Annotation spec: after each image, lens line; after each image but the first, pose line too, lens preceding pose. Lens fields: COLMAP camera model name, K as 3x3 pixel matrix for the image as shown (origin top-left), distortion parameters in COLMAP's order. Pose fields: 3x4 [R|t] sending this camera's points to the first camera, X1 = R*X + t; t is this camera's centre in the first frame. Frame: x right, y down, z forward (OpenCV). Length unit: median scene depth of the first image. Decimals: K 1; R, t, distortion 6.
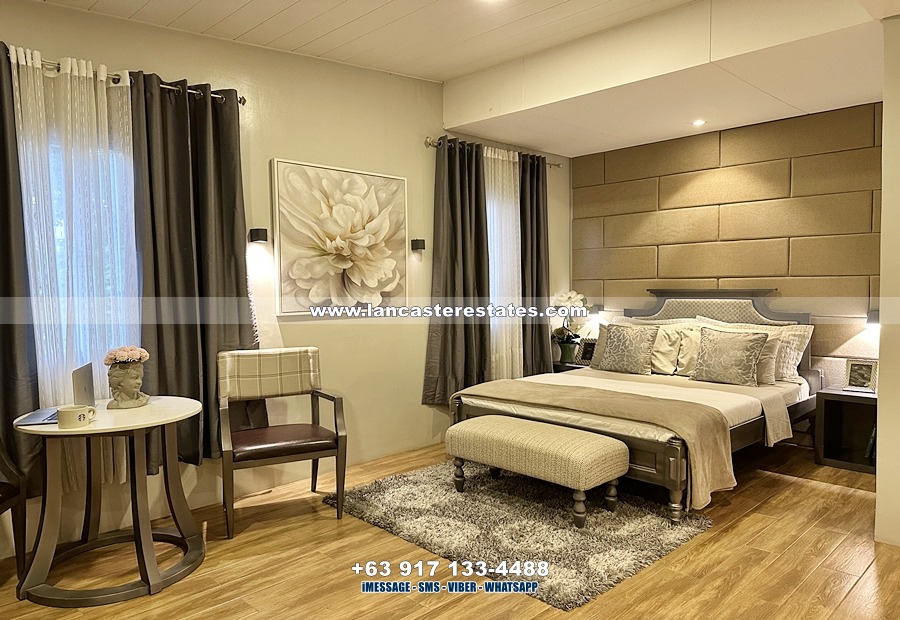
lens RADIAL K [[633.2, 0, 449.9], [0, 633.2, 309.6], [0, 0, 1]] dist [0.064124, -0.080697]
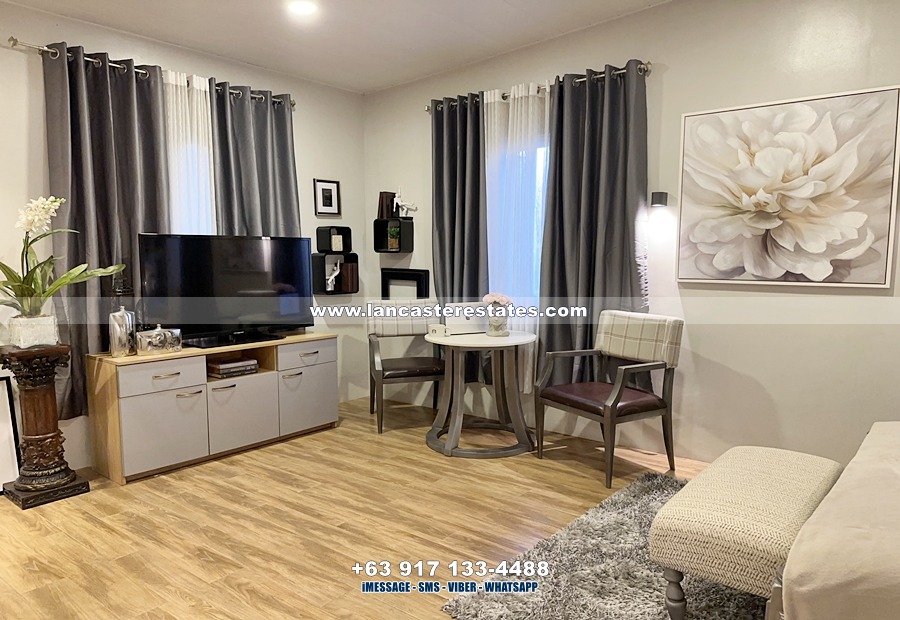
lens RADIAL K [[633.2, 0, 449.9], [0, 633.2, 316.5], [0, 0, 1]] dist [0.064124, -0.080697]
pose [[0.106412, 0.114229, -0.987739, 0.764552], [-0.036944, 0.993148, 0.110874, -0.037631], [0.993636, 0.024693, 0.109903, 0.654115]]
